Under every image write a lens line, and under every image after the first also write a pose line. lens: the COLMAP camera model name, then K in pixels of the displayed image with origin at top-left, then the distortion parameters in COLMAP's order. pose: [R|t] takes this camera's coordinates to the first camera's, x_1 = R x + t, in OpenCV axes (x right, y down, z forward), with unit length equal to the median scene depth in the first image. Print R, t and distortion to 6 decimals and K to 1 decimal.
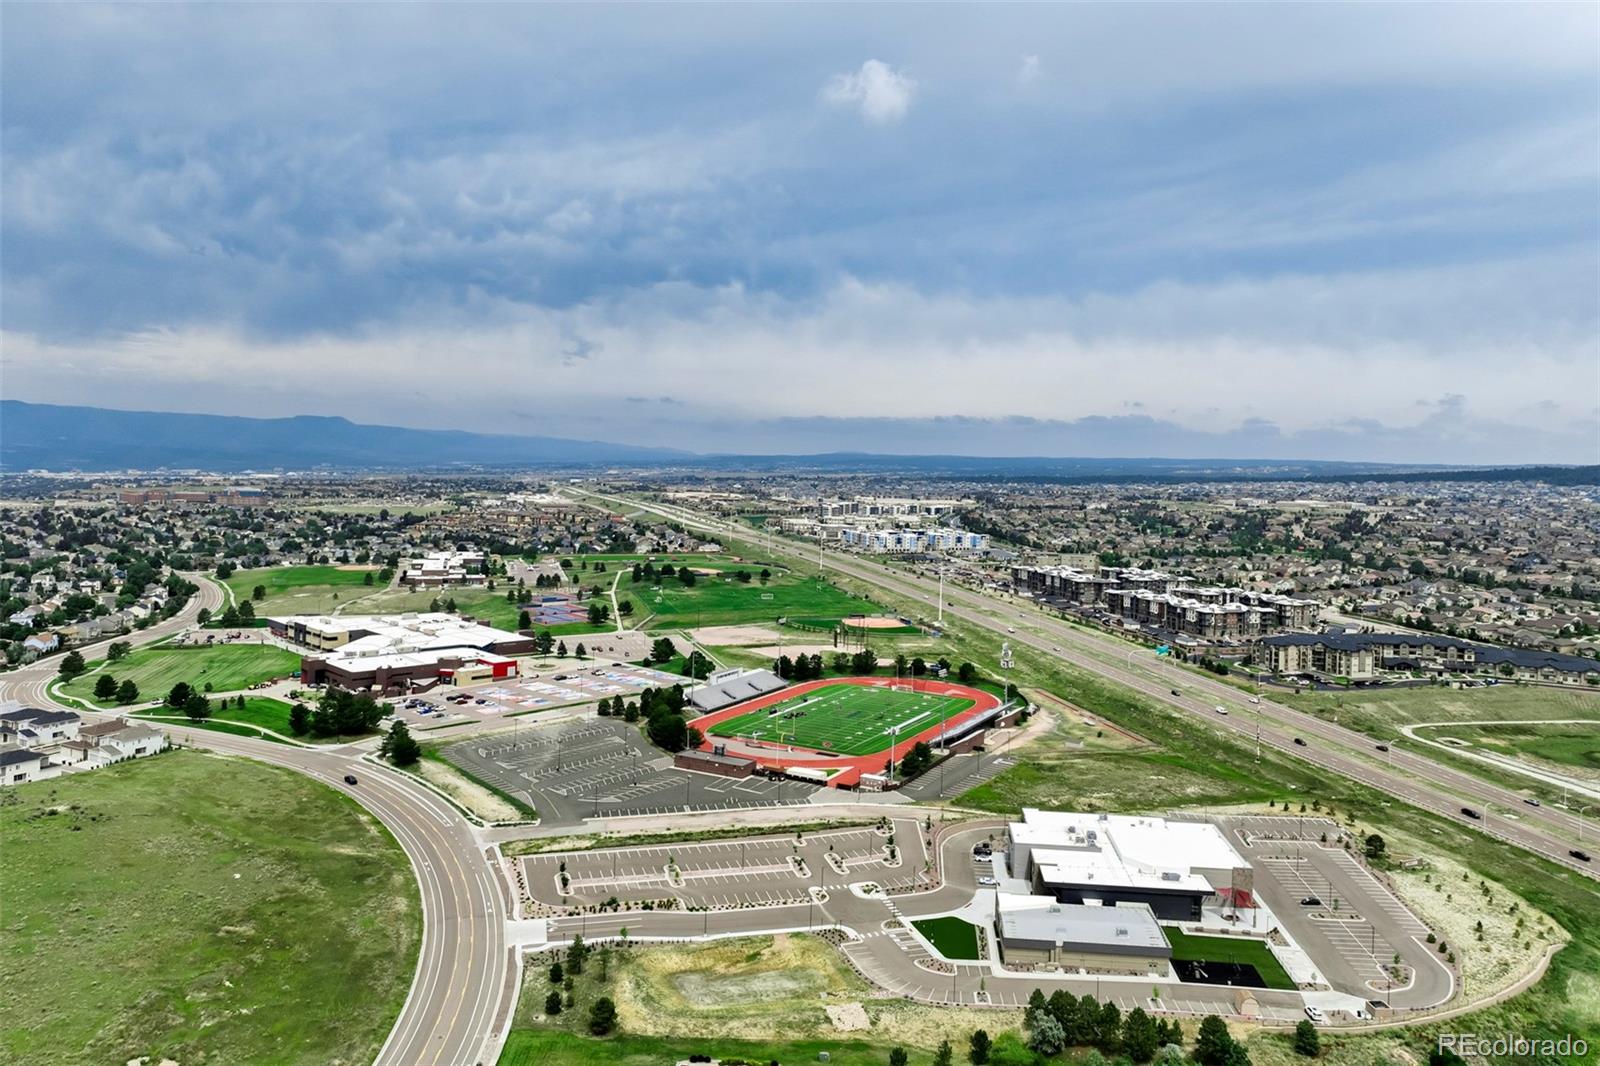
lens RADIAL K [[1103.0, 0, 800.4], [0, 1103.0, 494.1], [0, 0, 1]] dist [-0.001930, -0.000587]
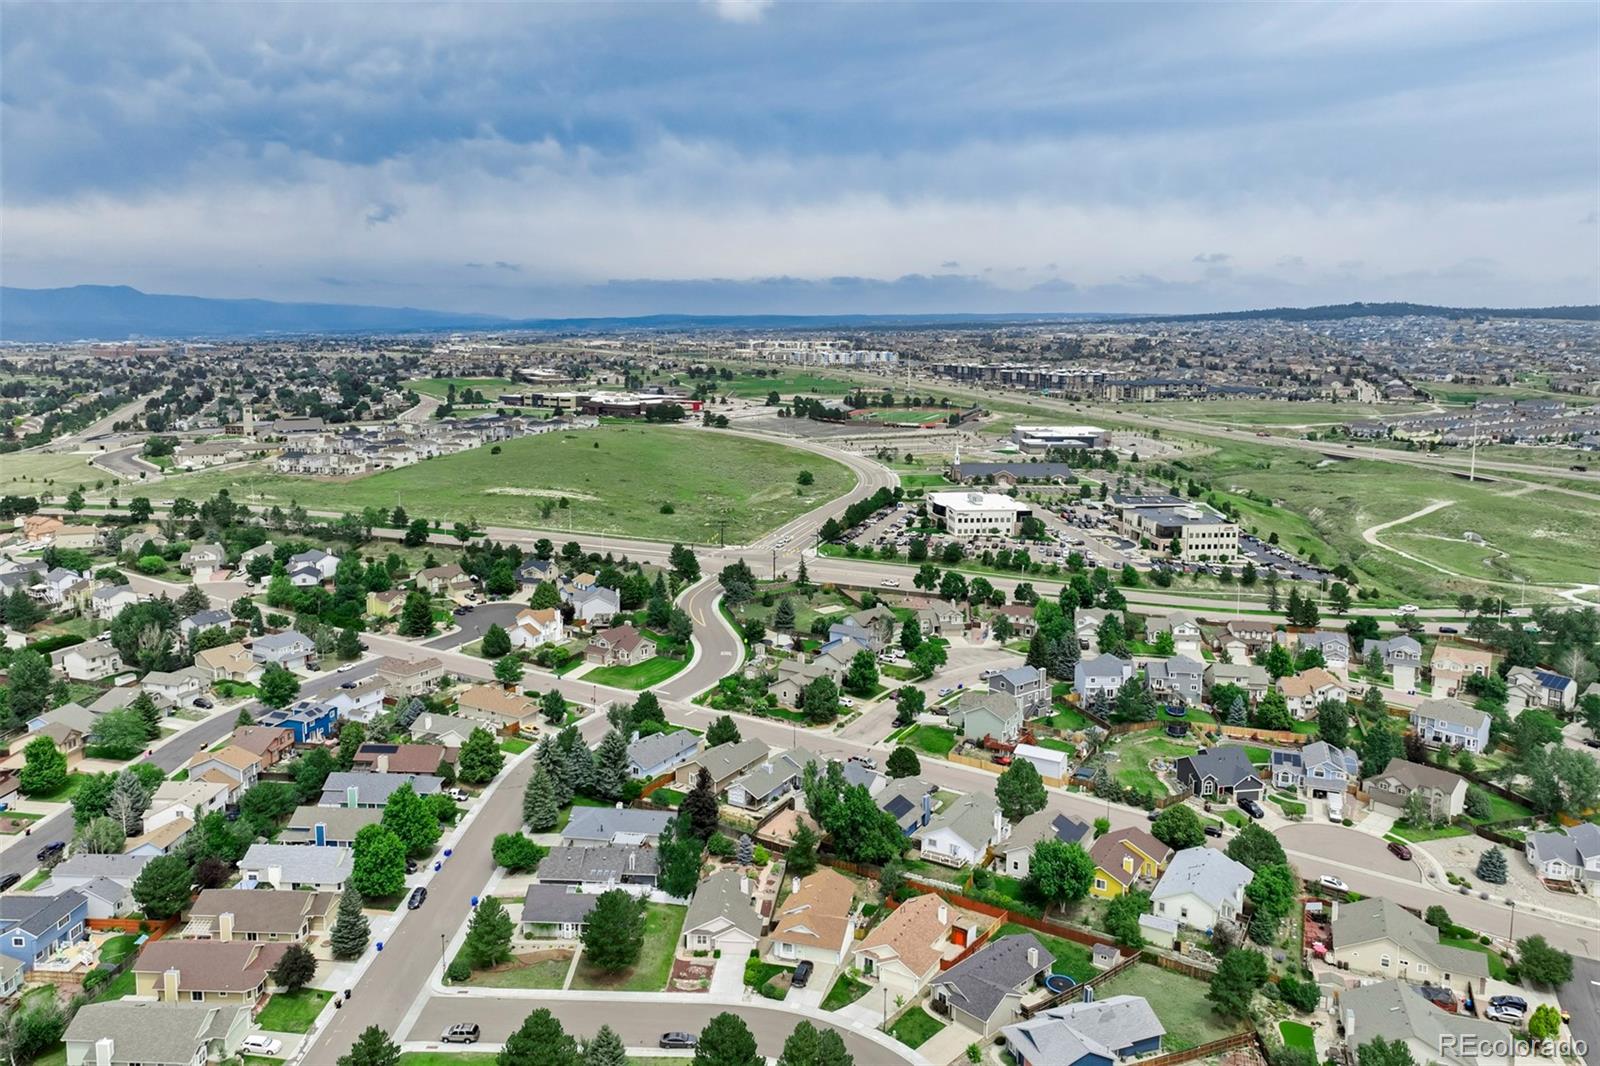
lens RADIAL K [[1115.2, 0, 800.0], [0, 1115.2, 533.0], [0, 0, 1]] dist [0.001254, 0.002070]
pose [[0.983977, -0.052736, 0.170315, -0.065580], [0.026099, 0.987568, 0.155008, 0.013447], [-0.176372, -0.148079, 0.973122, -0.123806]]
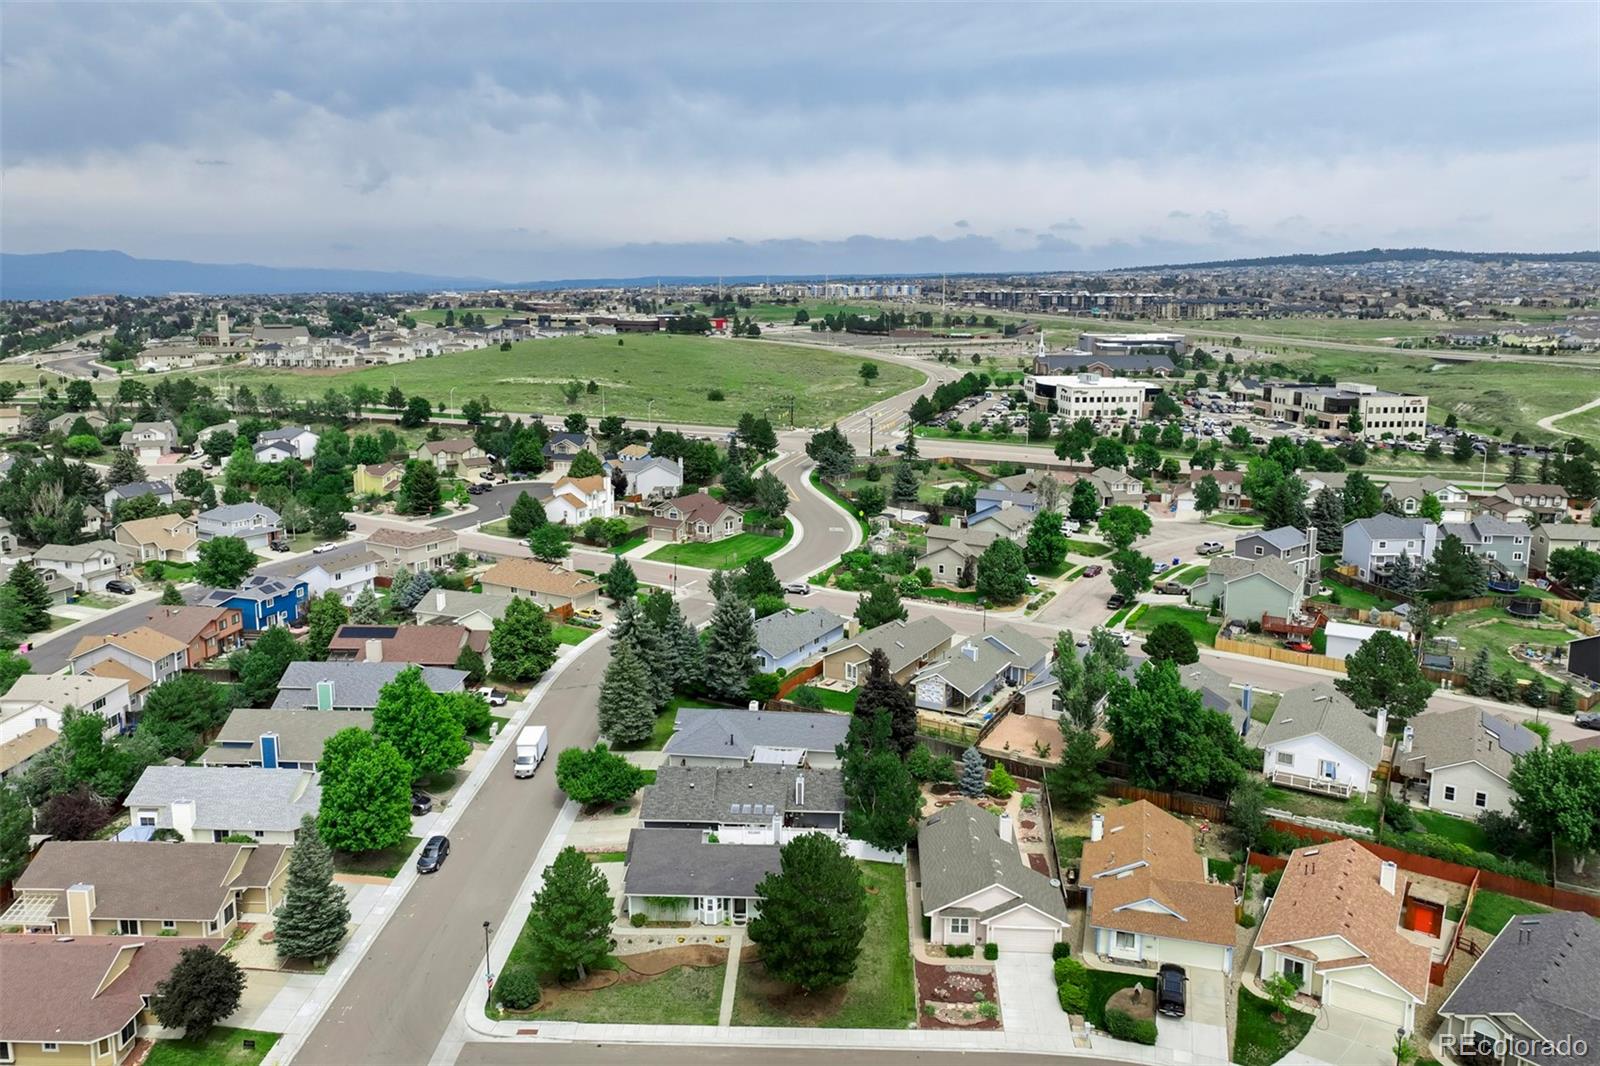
lens RADIAL K [[1115.2, 0, 800.0], [0, 1115.2, 533.0], [0, 0, 1]] dist [0.001254, 0.002070]
pose [[0.983340, -0.065251, 0.169659, -0.070124], [0.032814, 0.981738, 0.187386, 0.024338], [-0.178787, -0.178697, 0.967524, -0.101236]]
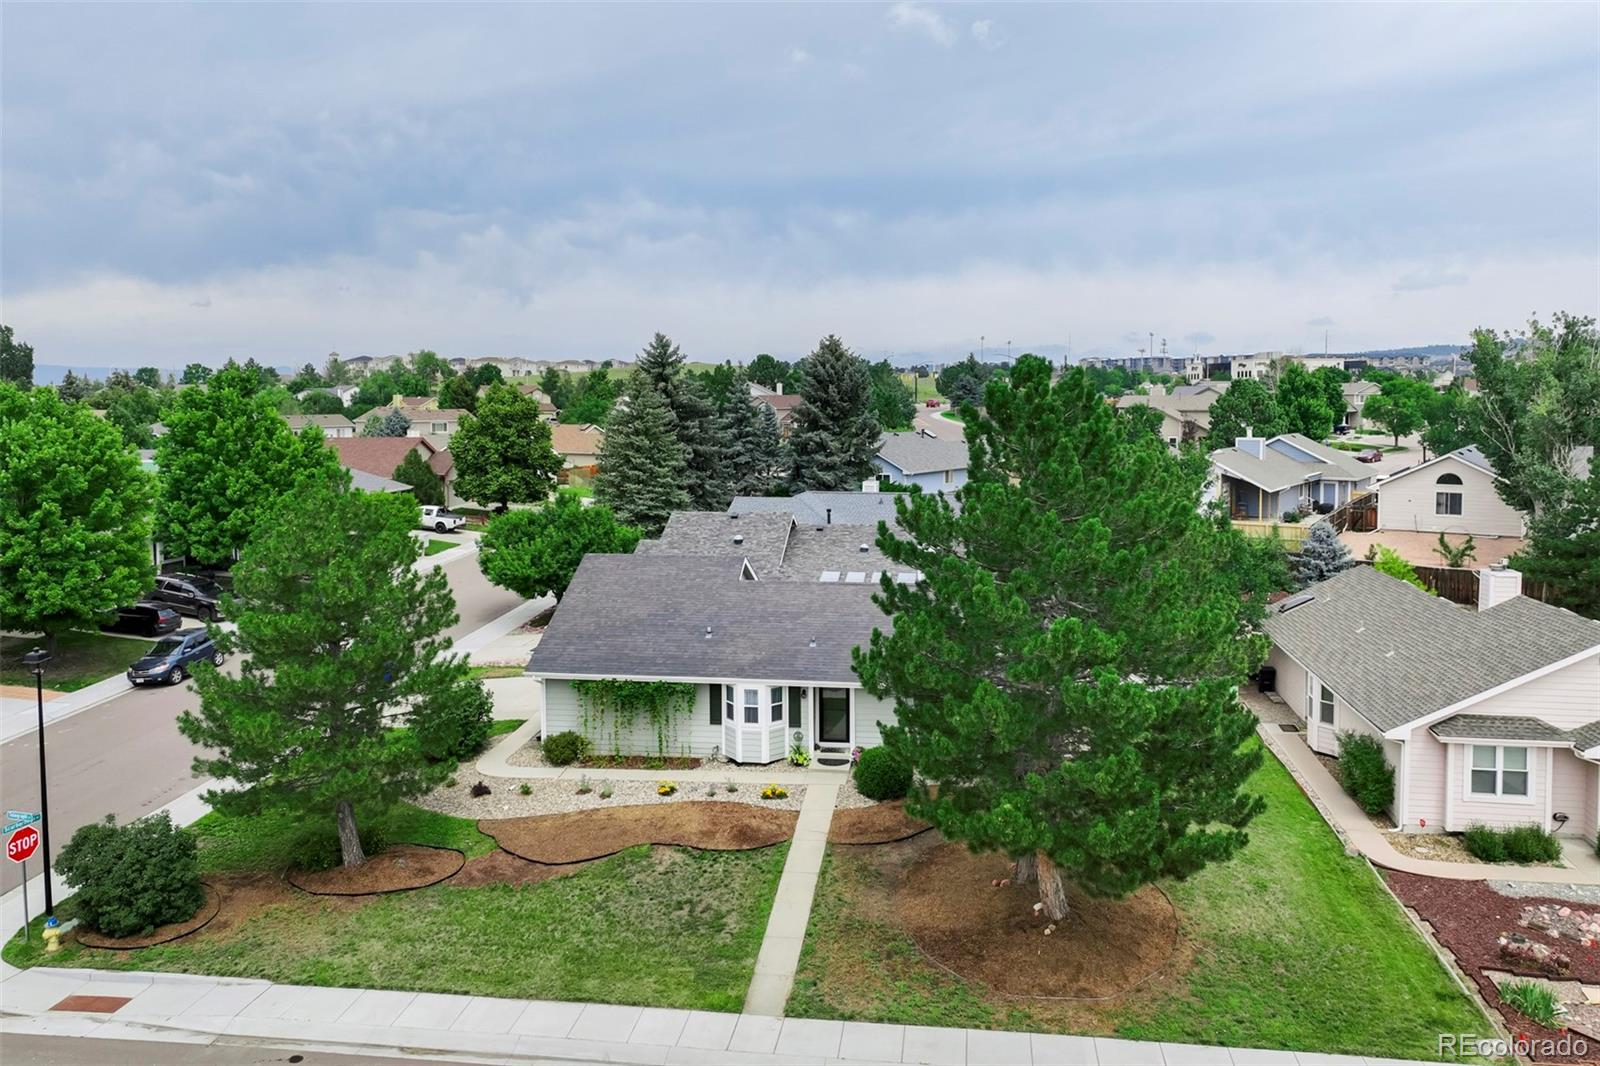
lens RADIAL K [[1094.8, 0, 800.0], [0, 1094.8, 533.0], [0, 0, 1]] dist [0.008169, 0.003114]
pose [[0.996374, -0.044933, 0.072242, -0.068454], [0.038173, 0.994992, 0.092374, 0.035905], [-0.076031, -0.089281, 0.993100, -0.085643]]
